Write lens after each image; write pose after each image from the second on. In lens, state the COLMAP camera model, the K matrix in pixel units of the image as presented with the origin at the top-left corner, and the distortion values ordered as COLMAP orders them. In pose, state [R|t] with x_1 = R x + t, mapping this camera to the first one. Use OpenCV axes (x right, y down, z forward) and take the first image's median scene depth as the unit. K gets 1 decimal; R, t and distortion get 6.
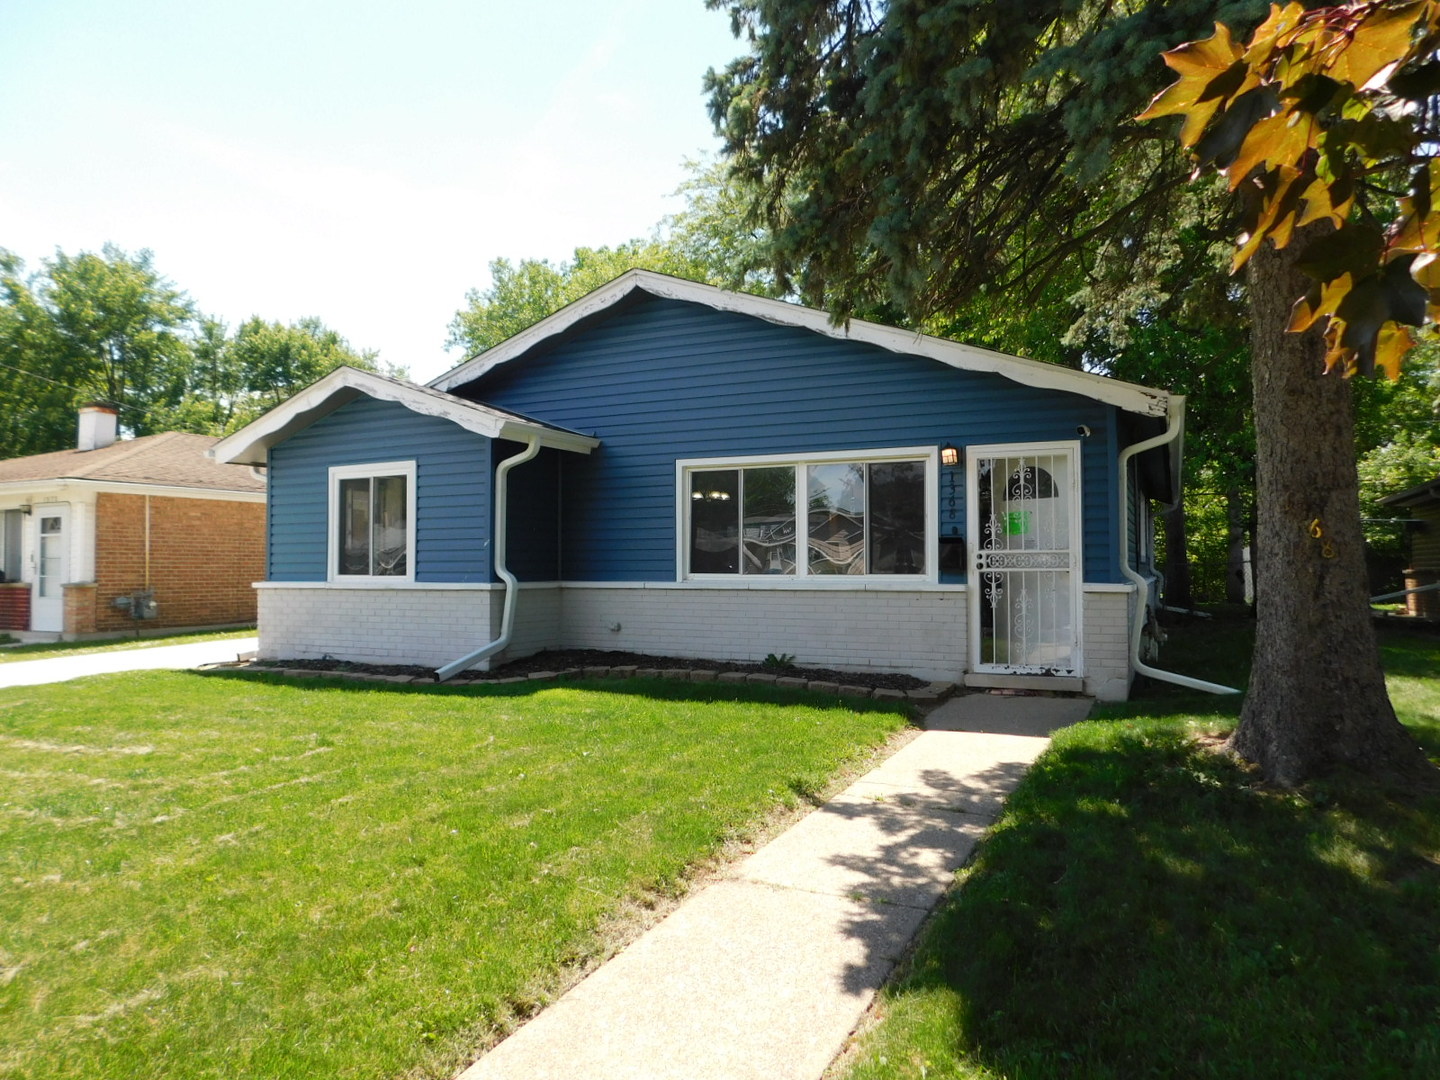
lens RADIAL K [[969.7, 0, 720.3], [0, 969.7, 535.6], [0, 0, 1]] dist [-0.054080, 0.059244]
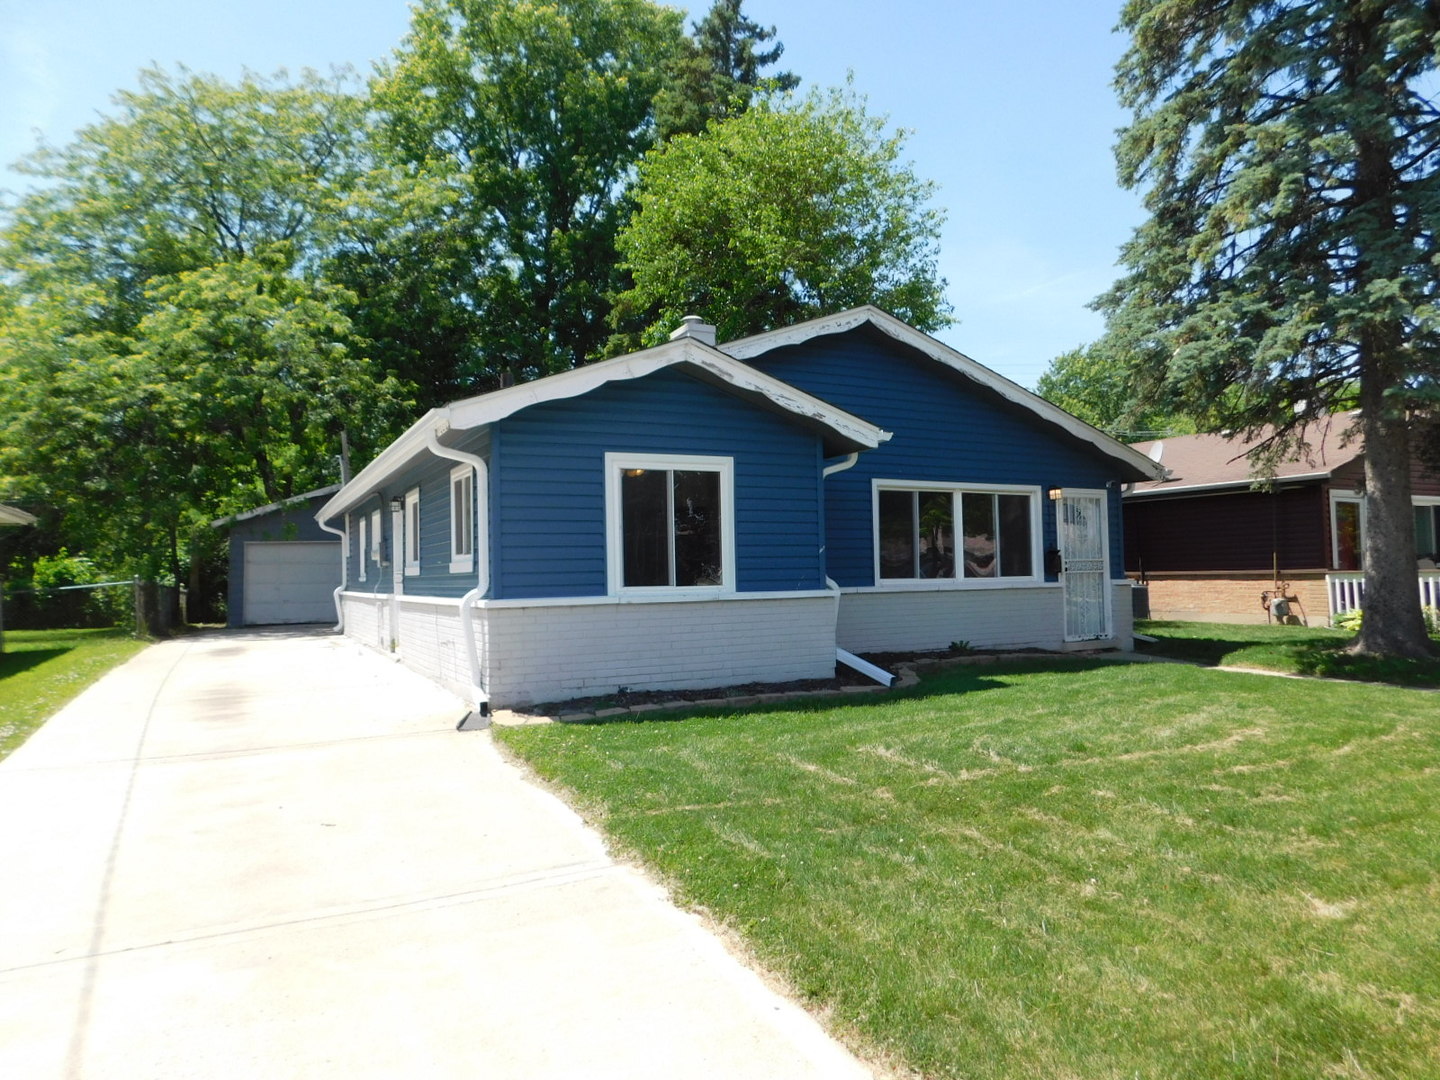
lens RADIAL K [[969.7, 0, 720.3], [0, 969.7, 535.6], [0, 0, 1]] dist [-0.054080, 0.059244]
pose [[0.592574, 0.026052, 0.805094, -1.084705], [-0.007021, 0.999606, -0.027178, 0.020754], [-0.805485, 0.010453, 0.592524, 0.486818]]
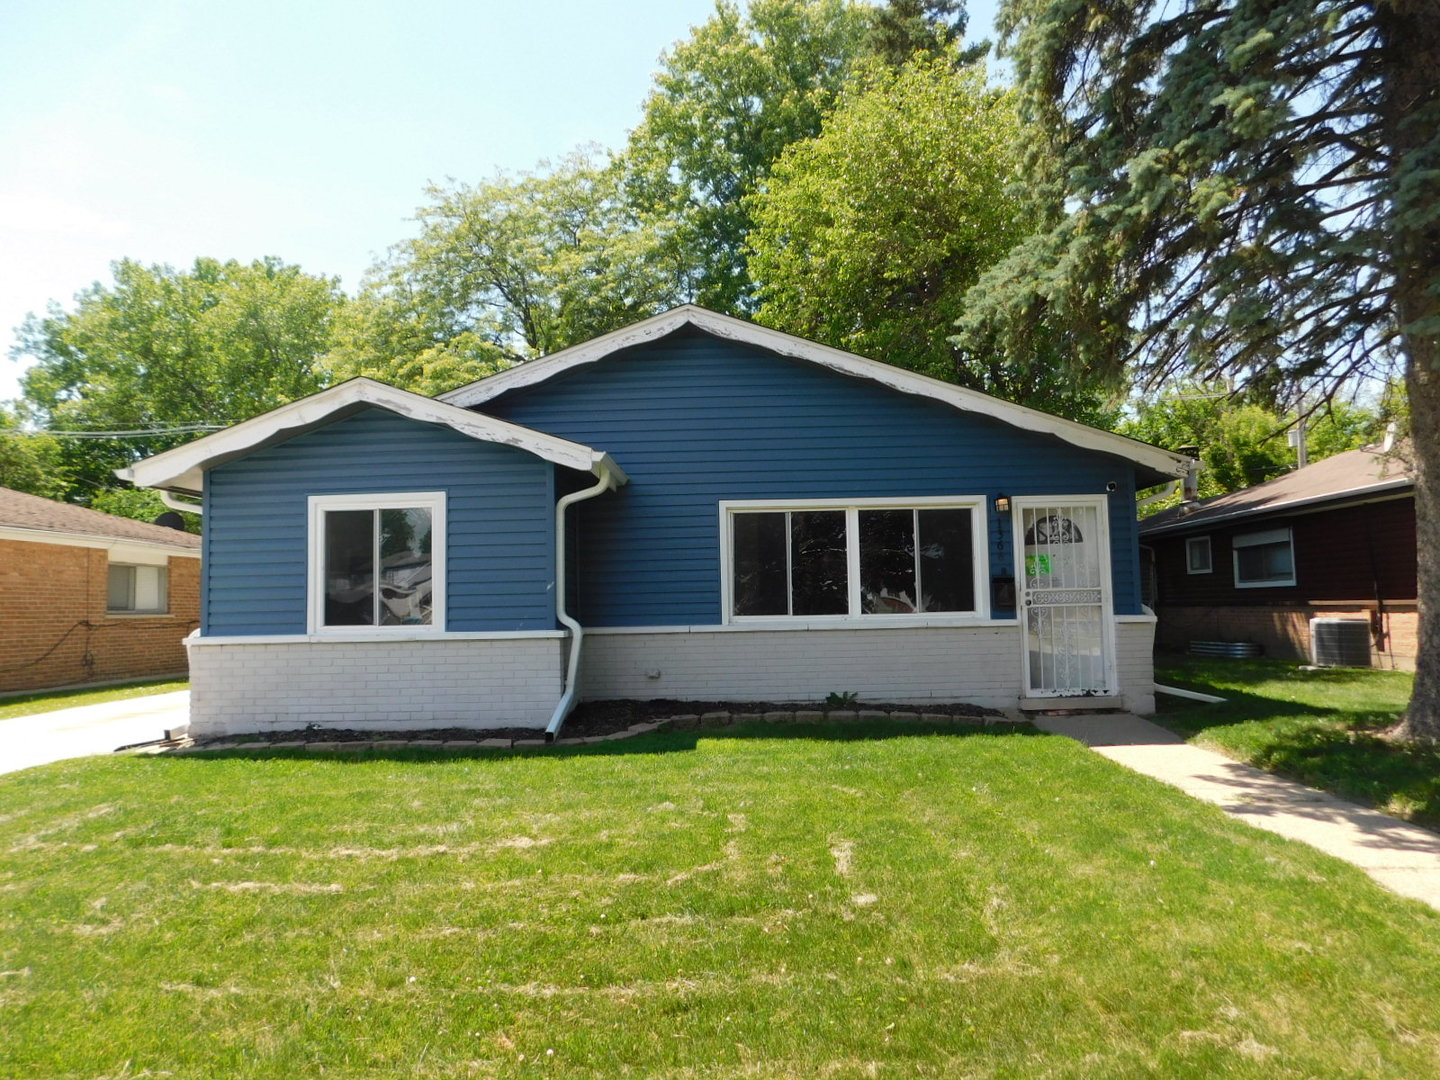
lens RADIAL K [[969.7, 0, 720.3], [0, 969.7, 535.6], [0, 0, 1]] dist [-0.054080, 0.059244]
pose [[0.908425, 0.015657, 0.417754, -0.467931], [0.005336, 0.998783, -0.049035, 0.005935], [-0.418013, 0.046774, 0.907236, 0.108739]]
